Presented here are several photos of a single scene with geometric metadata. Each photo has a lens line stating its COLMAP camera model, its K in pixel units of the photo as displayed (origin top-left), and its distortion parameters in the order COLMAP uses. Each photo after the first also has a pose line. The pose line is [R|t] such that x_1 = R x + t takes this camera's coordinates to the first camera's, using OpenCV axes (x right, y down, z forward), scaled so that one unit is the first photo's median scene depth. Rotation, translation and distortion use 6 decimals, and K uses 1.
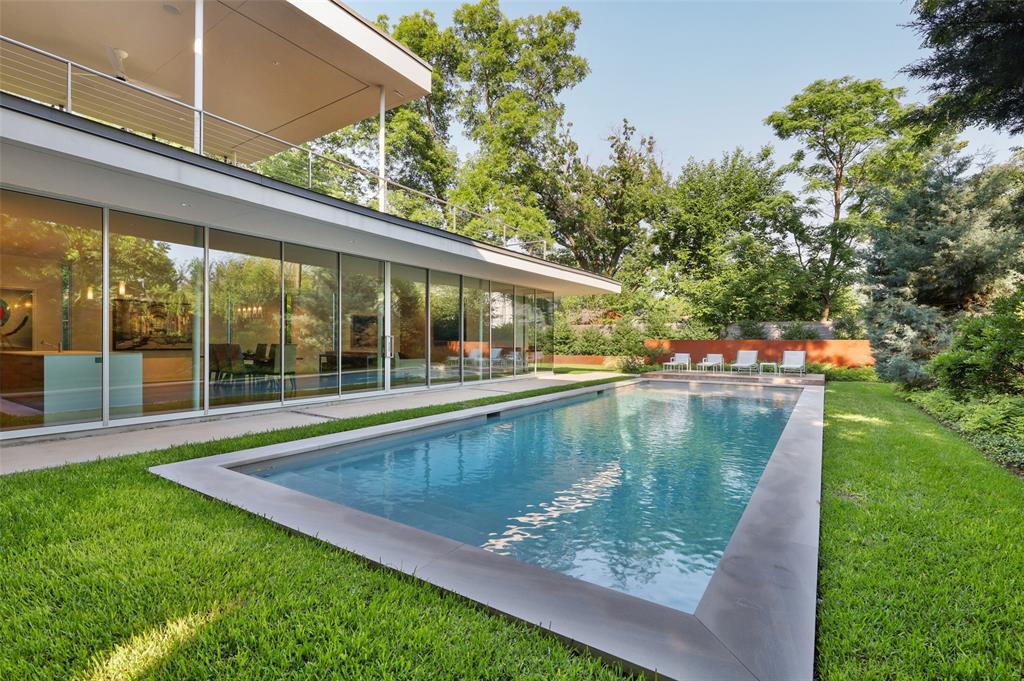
lens RADIAL K [[468.1, 0, 512.0], [0, 468.1, 340.5], [0, 0, 1]] dist [0.001254, 0.000148]
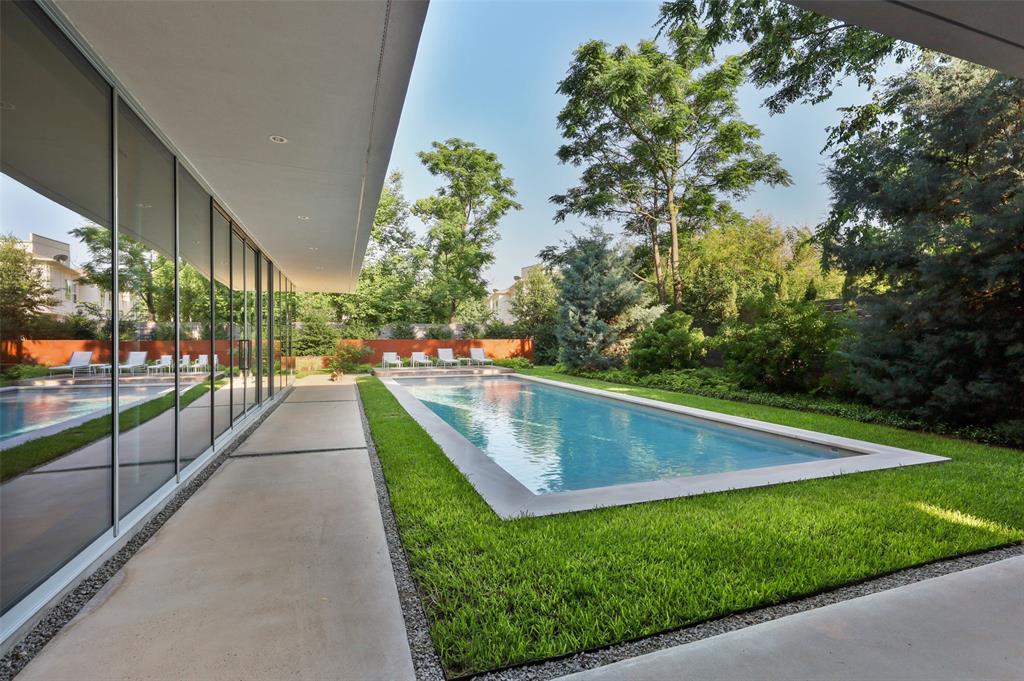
lens RADIAL K [[468.1, 0, 512.0], [0, 468.1, 340.5], [0, 0, 1]] dist [0.001254, 0.000148]
pose [[0.591086, -0.007695, 0.806572, -0.472397], [0.001292, 0.999962, 0.008593, -0.012419], [-0.806608, -0.004037, 0.591073, 0.176973]]
